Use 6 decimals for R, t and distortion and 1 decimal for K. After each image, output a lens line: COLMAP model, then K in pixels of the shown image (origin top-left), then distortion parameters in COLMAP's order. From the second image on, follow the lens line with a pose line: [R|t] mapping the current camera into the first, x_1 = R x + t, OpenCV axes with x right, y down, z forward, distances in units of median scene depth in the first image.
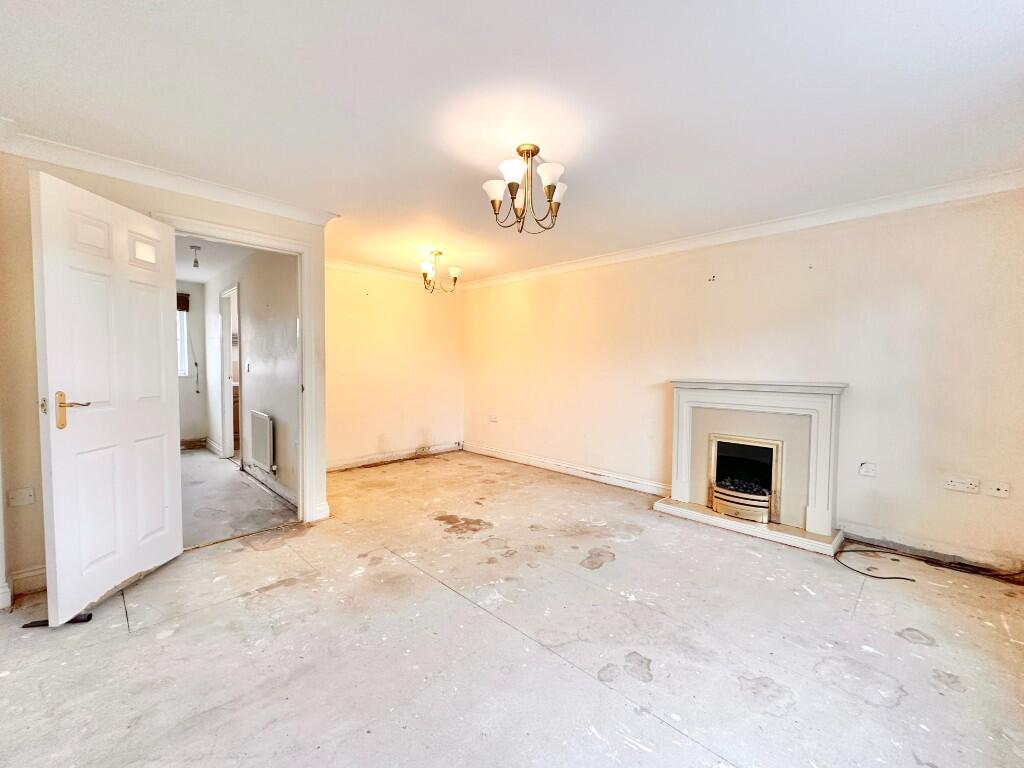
lens RADIAL K [[424.0, 0, 514.6], [0, 424.0, 386.0], [0, 0, 1]] dist [-0.001520, 0.000288]
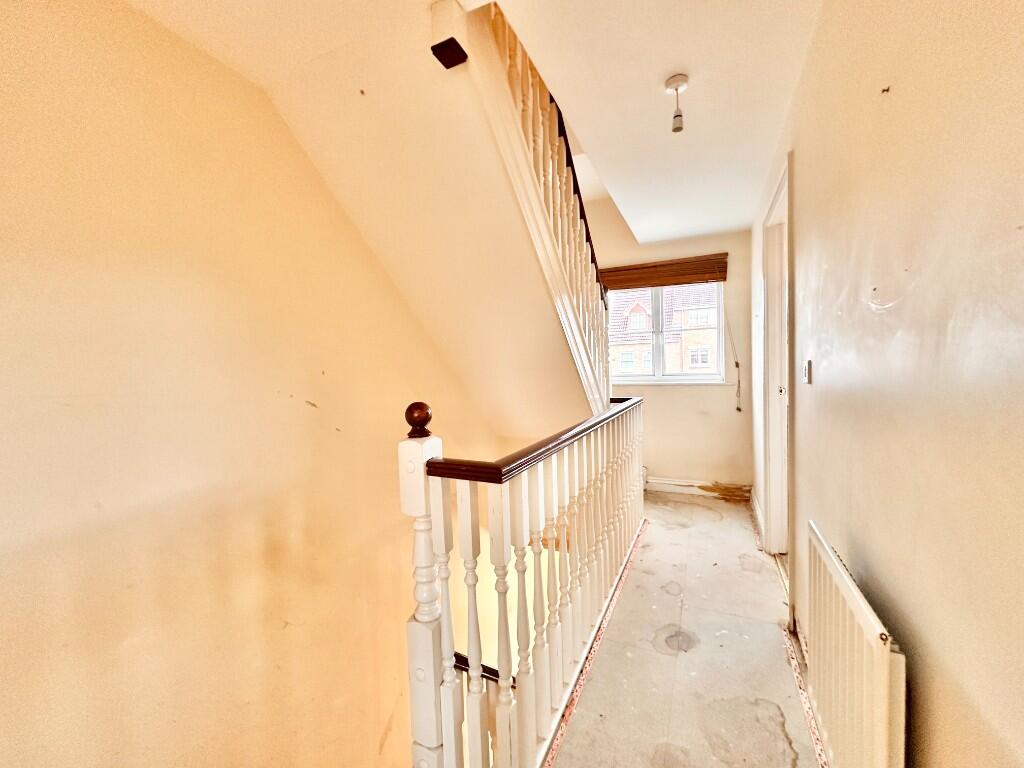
lens RADIAL K [[418.4, 0, 509.3], [0, 418.4, 382.3], [0, 0, 1]] dist [0.000839, 0.000535]
pose [[0.332249, 0.010045, -0.943138, -0.548960], [-0.014307, 0.999882, 0.005609, -0.046752], [0.943083, 0.011630, 0.332353, 0.929387]]
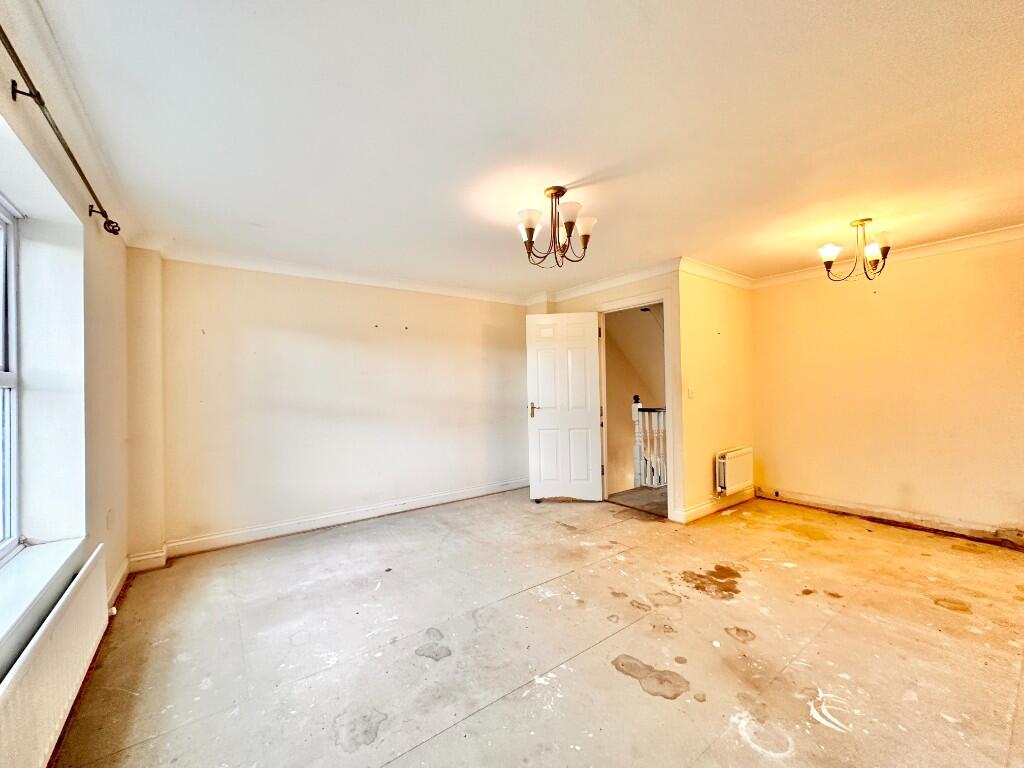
lens RADIAL K [[409.7, 0, 507.6], [0, 409.7, 383.2], [0, 0, 1]] dist [0.001366, -0.000073]
pose [[-0.164133, -0.017394, -0.986285, 0.748839], [-0.031591, 0.999424, -0.012368, -0.035801], [0.985932, 0.029127, -0.164588, 0.740011]]
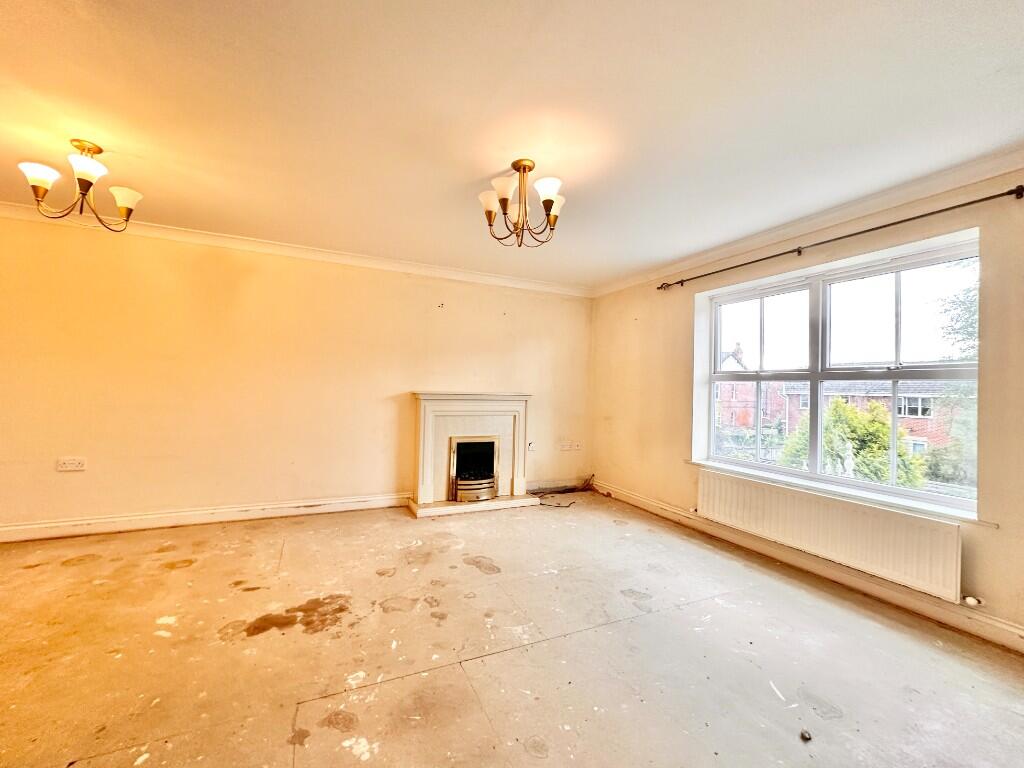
lens RADIAL K [[418.4, 0, 509.3], [0, 418.4, 382.3], [0, 0, 1]] dist [0.000839, 0.000535]
pose [[0.353455, 0.012398, 0.935369, -0.633826], [0.021893, 0.999529, -0.021521, -0.013538], [-0.935195, 0.028085, 0.353017, 0.479546]]
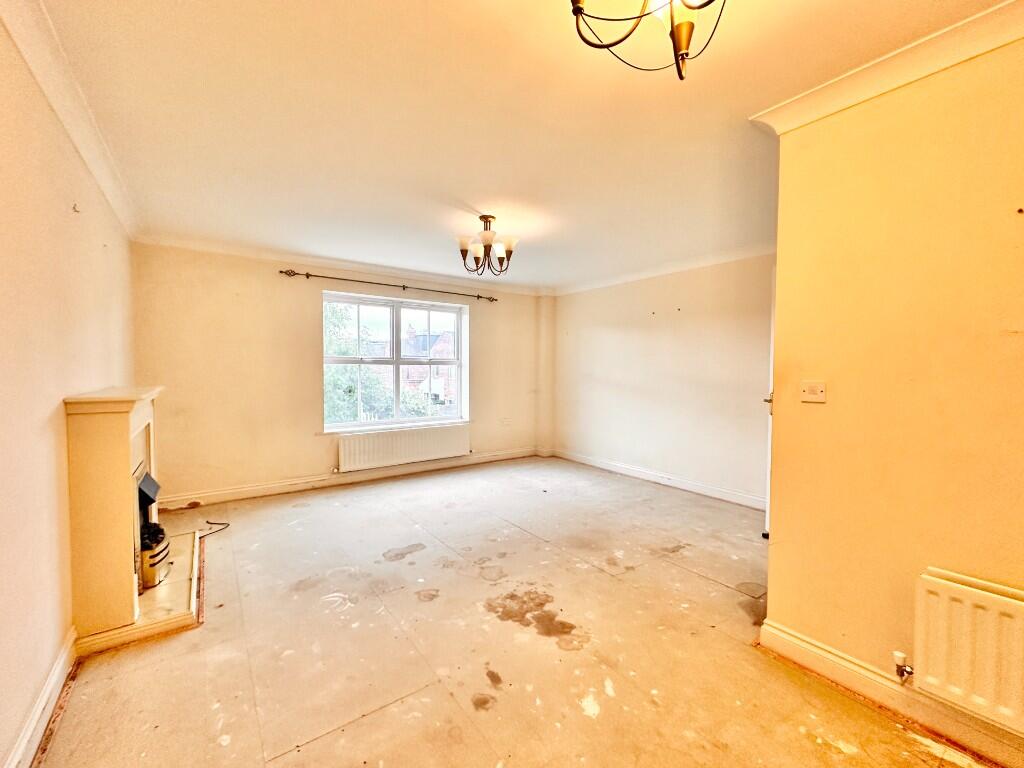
lens RADIAL K [[418.4, 0, 509.3], [0, 418.4, 382.3], [0, 0, 1]] dist [0.000839, 0.000535]
pose [[-0.985326, -0.022165, 0.169240, -0.200297], [-0.008330, 0.996596, 0.082020, -0.091789], [-0.170482, 0.079407, -0.982156, 1.662388]]
